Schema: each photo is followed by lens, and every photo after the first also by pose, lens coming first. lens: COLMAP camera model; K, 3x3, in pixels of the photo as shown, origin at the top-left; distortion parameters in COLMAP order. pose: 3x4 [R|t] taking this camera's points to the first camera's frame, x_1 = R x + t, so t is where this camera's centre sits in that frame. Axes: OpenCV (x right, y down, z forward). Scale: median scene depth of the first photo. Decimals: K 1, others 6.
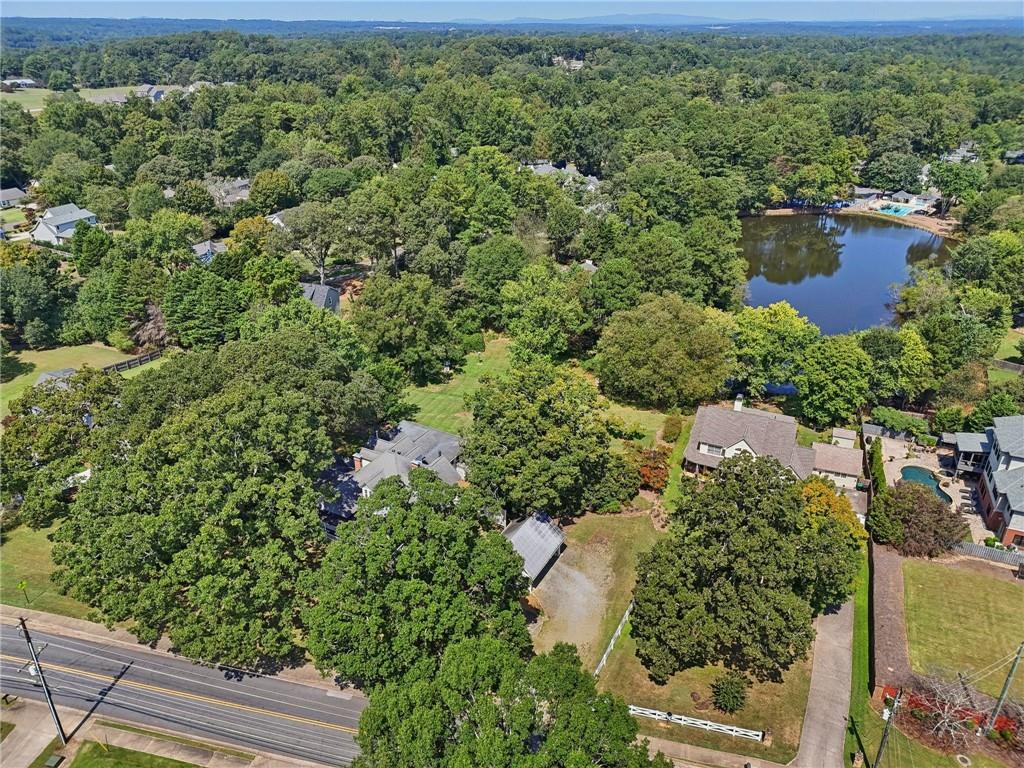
lens RADIAL K [[729.6, 0, 512.0], [0, 729.6, 384.0], [0, 0, 1]] dist [0.064312, -0.067181]
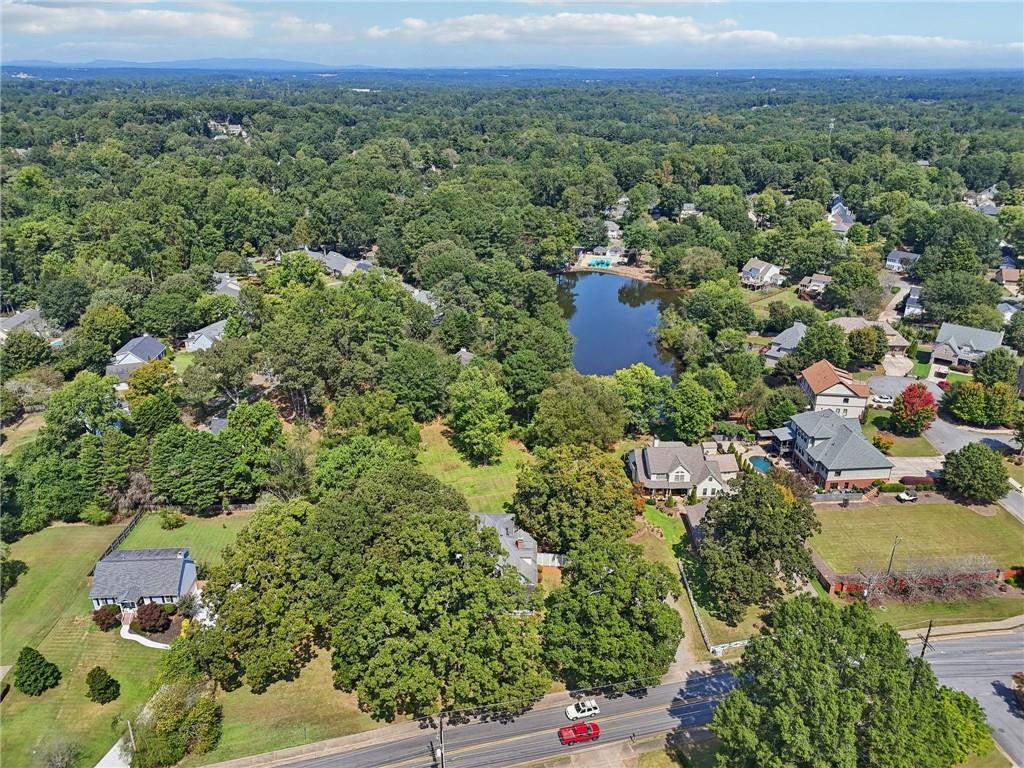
lens RADIAL K [[737.5, 0, 510.7], [0, 737.5, 381.1], [0, 0, 1]] dist [0.083700, -0.109010]
pose [[0.879151, -0.185324, 0.439031, -0.254770], [0.206672, 0.978410, -0.000850, -0.066579], [-0.429395, 0.091482, 0.898471, -0.094178]]
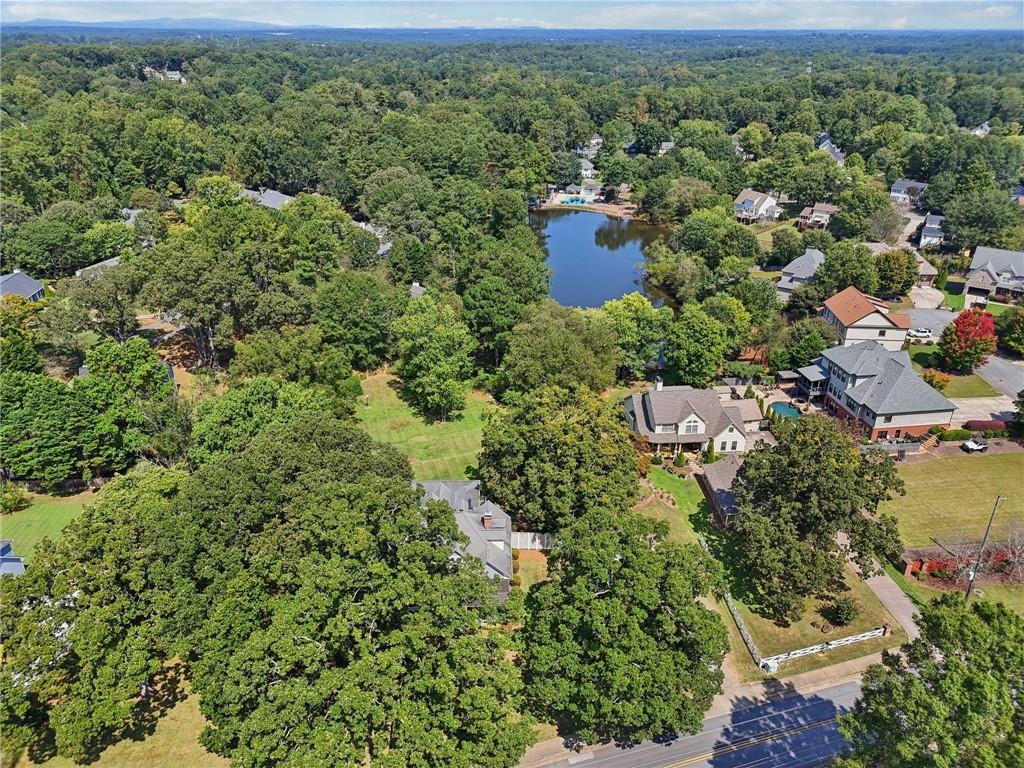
lens RADIAL K [[729.6, 0, 512.0], [0, 729.6, 384.0], [0, 0, 1]] dist [0.064312, -0.067181]
pose [[0.855543, -0.222219, 0.467617, -0.189569], [0.224615, 0.973087, 0.051476, -0.037953], [-0.466471, 0.060994, 0.882431, 0.042621]]
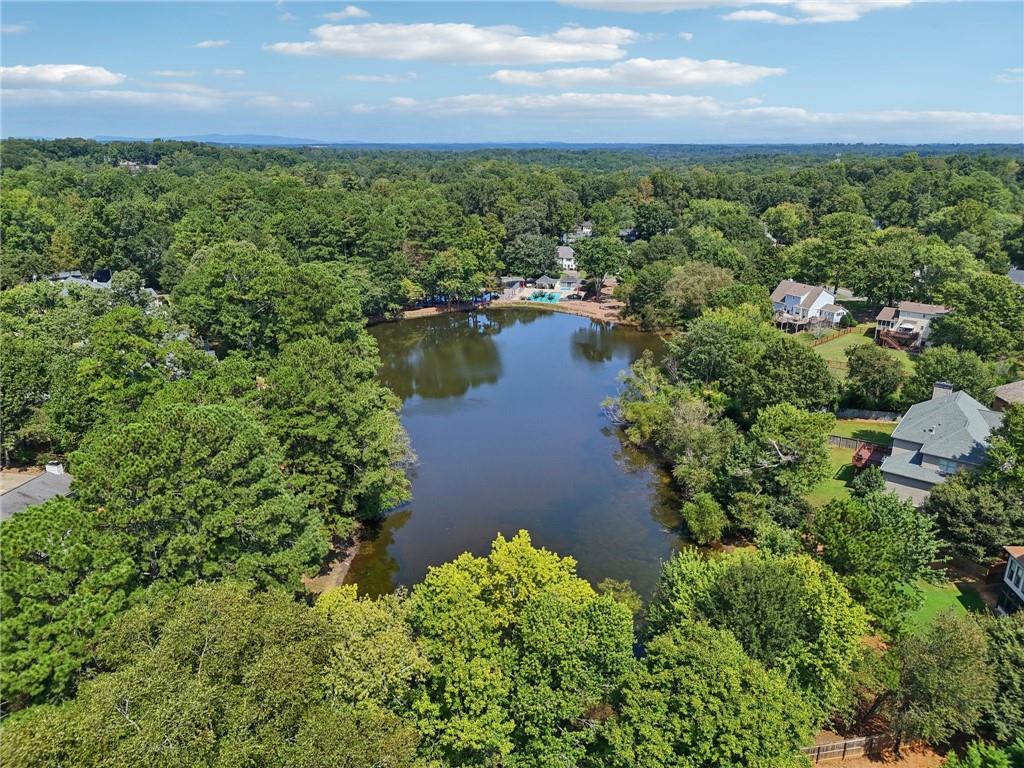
lens RADIAL K [[695.9, 0, 515.6], [0, 695.9, 395.1], [0, 0, 1]] dist [0.069123, -0.064845]
pose [[0.874887, -0.158983, 0.457489, 0.107968], [0.212065, 0.974975, -0.066730, -0.084100], [-0.435431, 0.155398, 0.886708, 0.340356]]
